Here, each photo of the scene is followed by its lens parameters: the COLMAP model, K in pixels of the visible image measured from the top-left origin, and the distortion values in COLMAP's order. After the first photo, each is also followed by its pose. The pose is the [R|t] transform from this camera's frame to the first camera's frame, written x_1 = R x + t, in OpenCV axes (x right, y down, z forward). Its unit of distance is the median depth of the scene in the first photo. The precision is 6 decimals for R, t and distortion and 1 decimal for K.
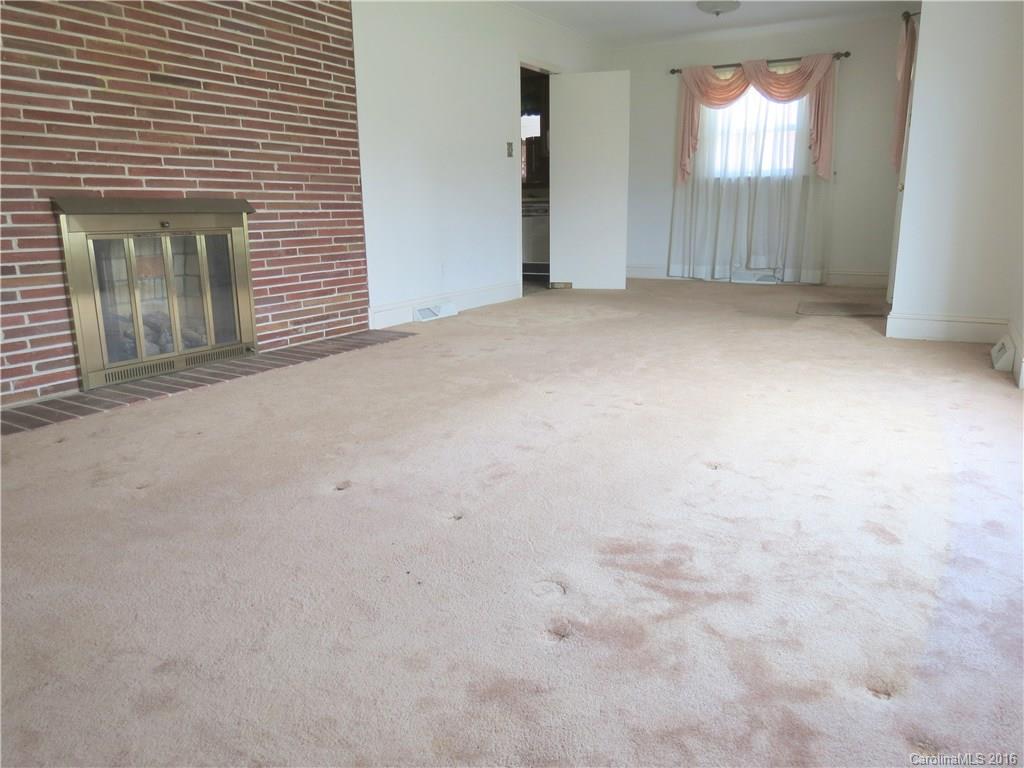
lens RADIAL K [[728.7, 0, 511.1], [0, 728.7, 383.7], [0, 0, 1]] dist [-0.052544, -0.001146]
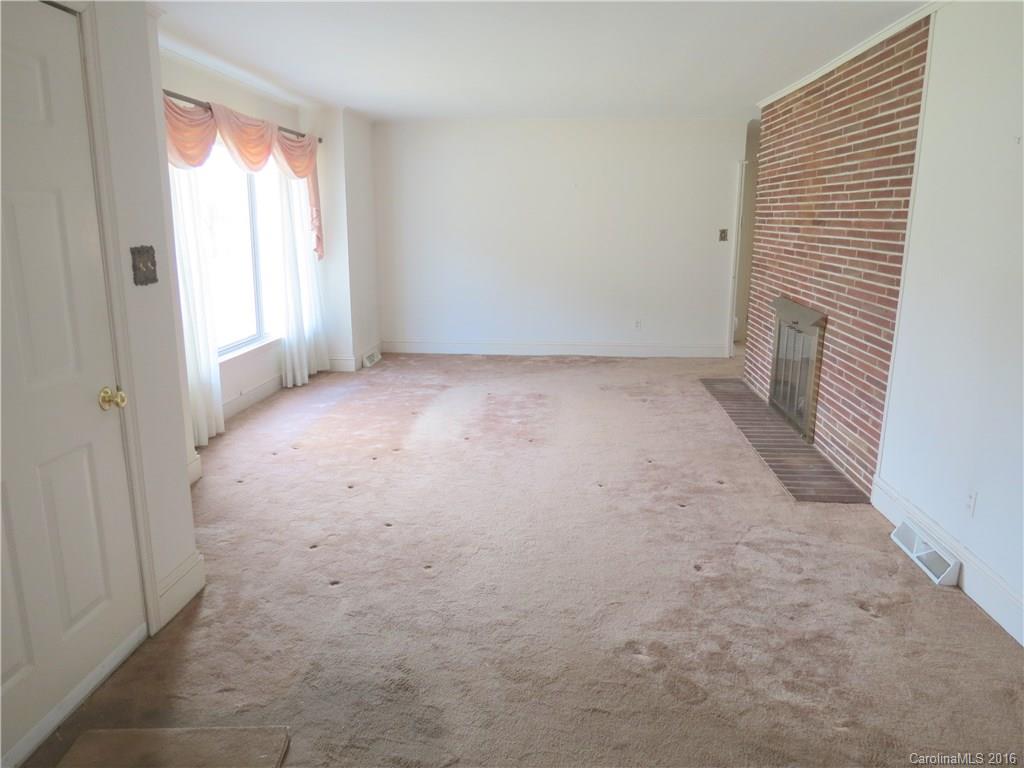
lens RADIAL K [[728.7, 0, 511.8], [0, 728.7, 382.4], [0, 0, 1]] dist [-0.052544, -0.001146]
pose [[-0.884253, 0.116505, -0.452243, 0.557022], [-0.097450, 0.901033, 0.422661, -0.546686], [0.456728, 0.417810, -0.785388, 1.573757]]
